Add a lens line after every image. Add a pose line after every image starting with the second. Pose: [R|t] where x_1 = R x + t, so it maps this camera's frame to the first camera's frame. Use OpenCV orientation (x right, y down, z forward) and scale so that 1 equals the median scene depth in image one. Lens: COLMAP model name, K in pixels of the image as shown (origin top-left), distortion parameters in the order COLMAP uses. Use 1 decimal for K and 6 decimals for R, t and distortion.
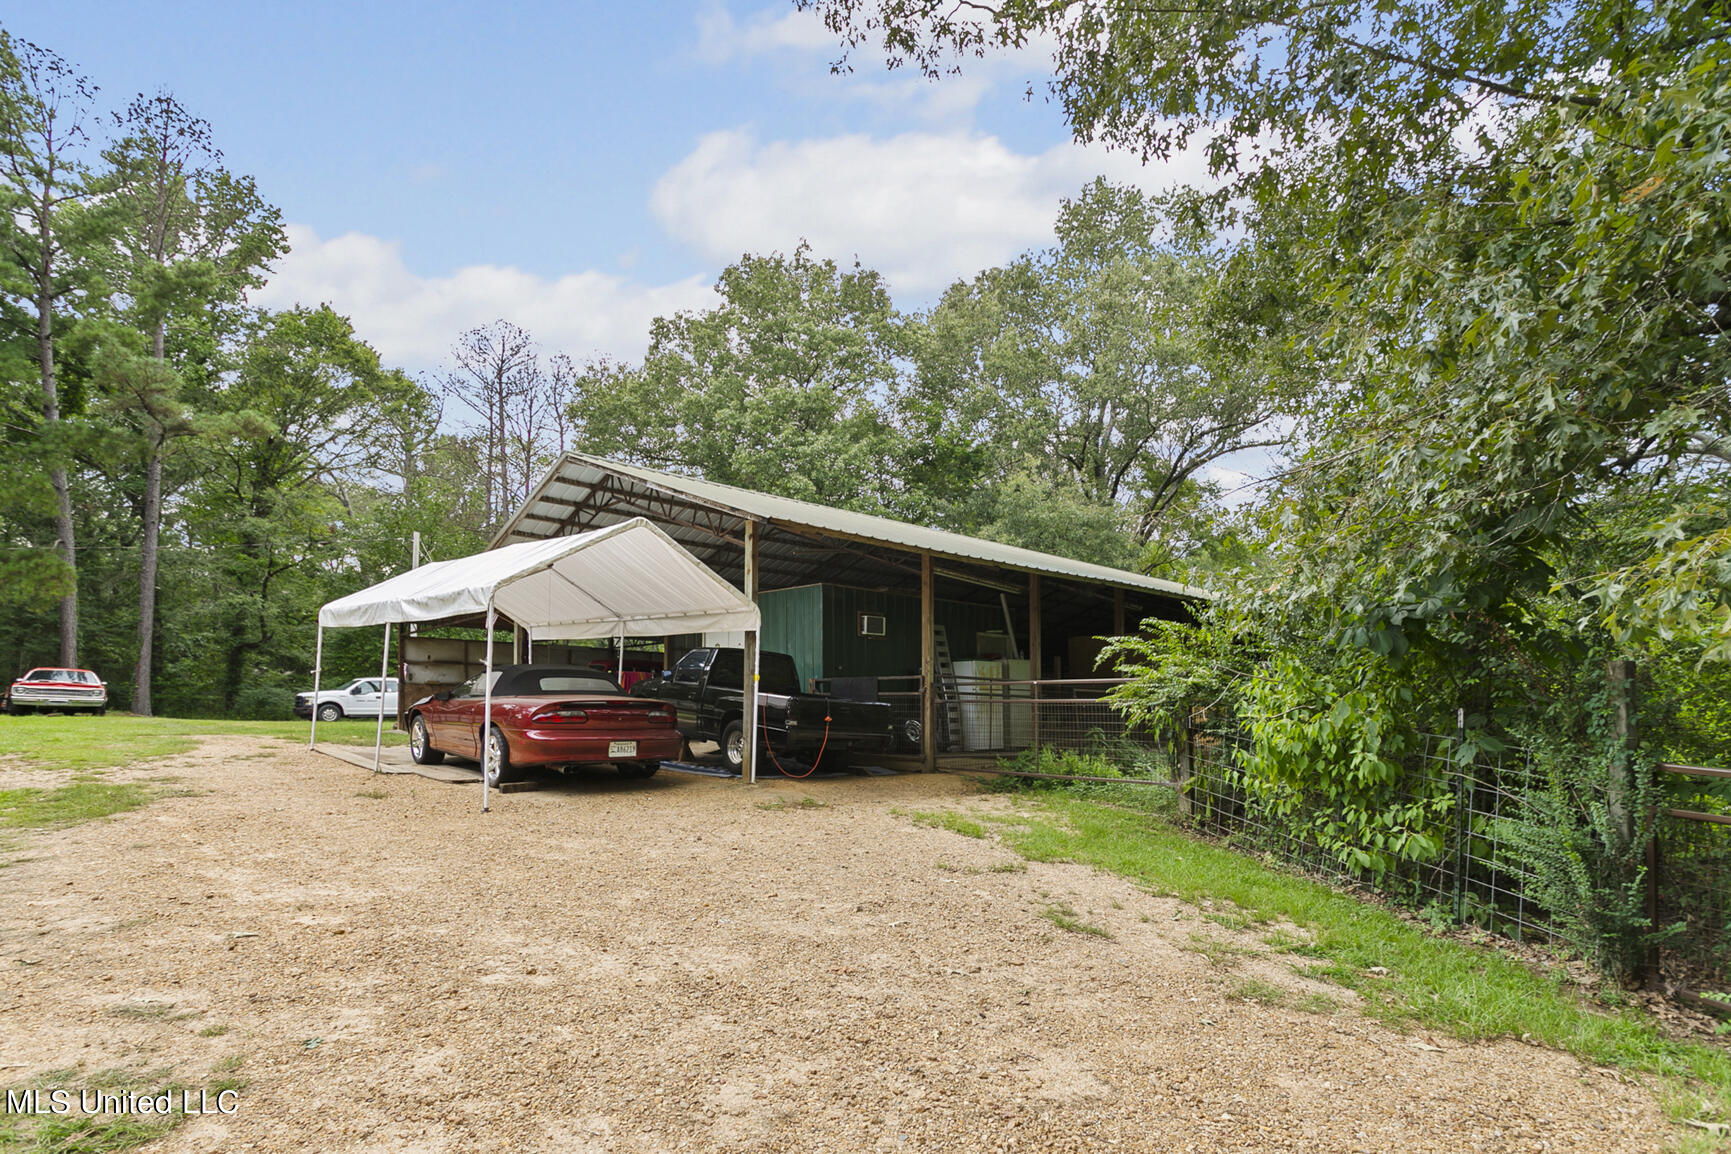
lens RADIAL K [[842.8, 0, 869.0], [0, 842.8, 686.0], [0, 0, 1]] dist [0.004232, 0.000154]
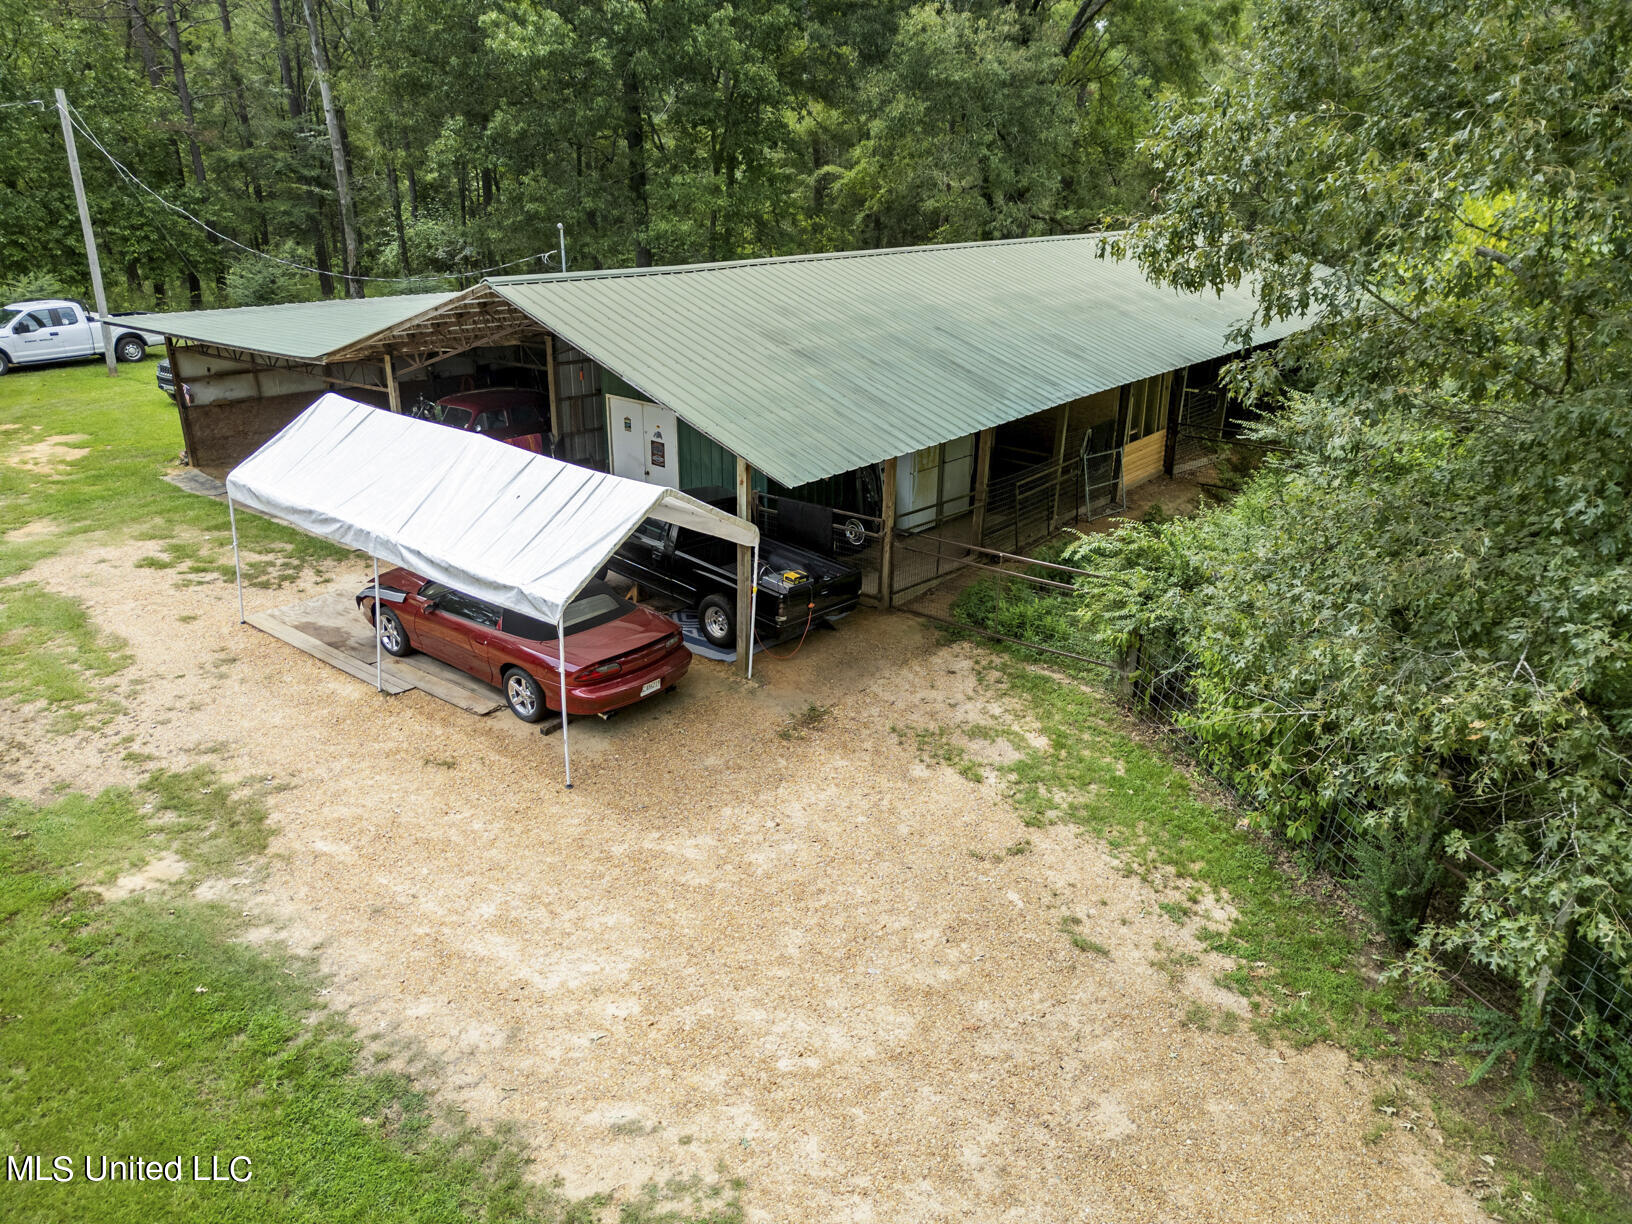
lens RADIAL K [[1145.1, 0, 809.2], [0, 1145.1, 608.6], [0, 0, 1]] dist [0.065263, -0.064767]
pose [[0.987215, -0.048768, 0.151753, -0.585150], [-0.021569, 0.902417, 0.430323, -1.250624], [-0.157930, -0.428094, 0.889828, -0.588301]]
